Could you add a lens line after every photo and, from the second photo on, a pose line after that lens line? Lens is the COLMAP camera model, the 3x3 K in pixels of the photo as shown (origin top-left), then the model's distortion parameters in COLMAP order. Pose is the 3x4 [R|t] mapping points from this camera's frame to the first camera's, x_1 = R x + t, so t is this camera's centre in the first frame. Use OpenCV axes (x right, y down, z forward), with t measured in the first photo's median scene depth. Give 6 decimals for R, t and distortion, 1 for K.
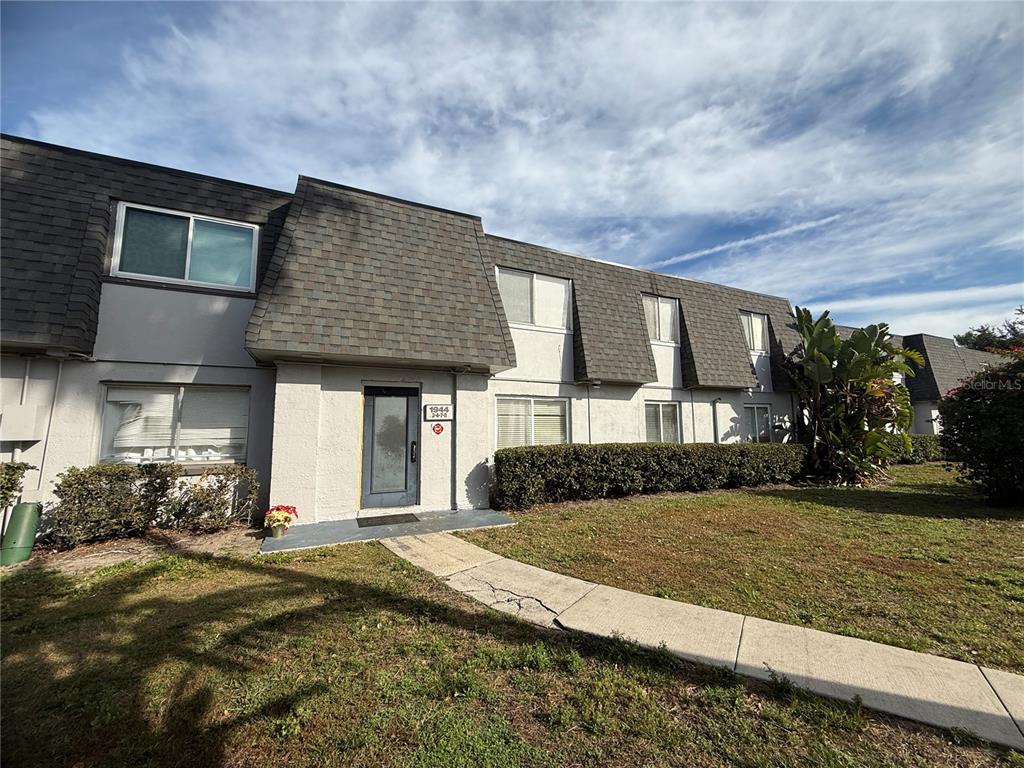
lens RADIAL K [[405.3, 0, 512.4], [0, 405.3, 380.8], [0, 0, 1]] dist [0.000800, 0.000217]
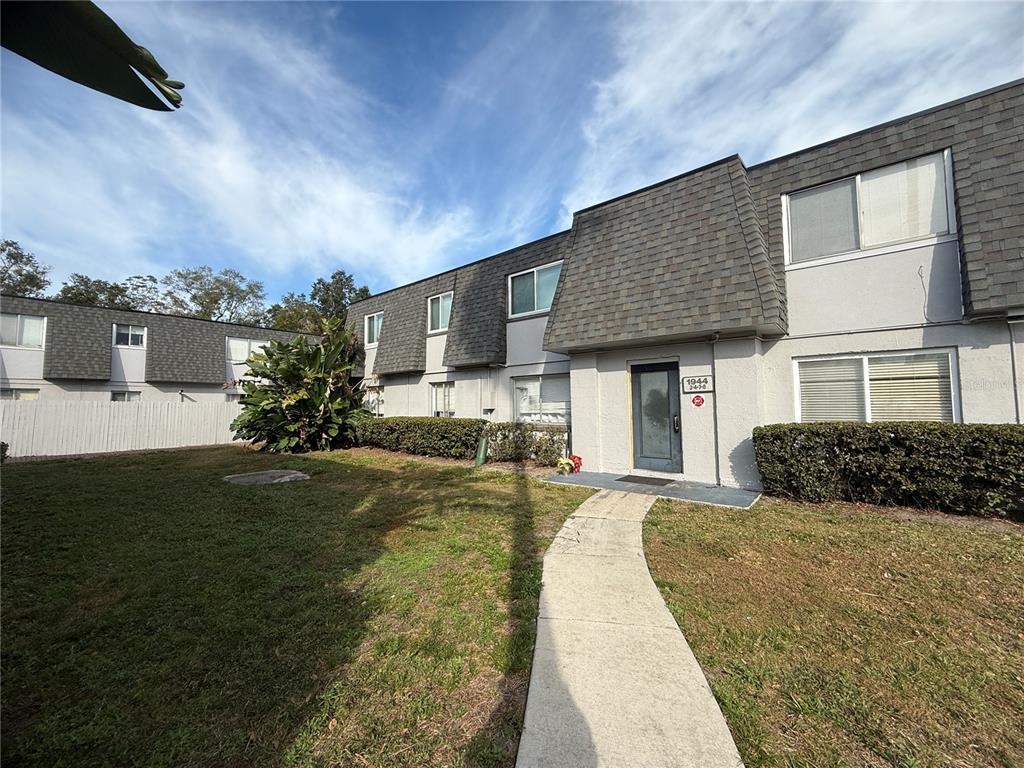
lens RADIAL K [[405.3, 0, 511.0], [0, 405.3, 381.6], [0, 0, 1]] dist [0.000800, 0.000217]
pose [[0.418584, -0.052691, -0.906648, 0.548335], [0.117313, 0.993089, -0.003553, 0.022861], [0.900569, -0.104874, 0.421872, 0.187069]]
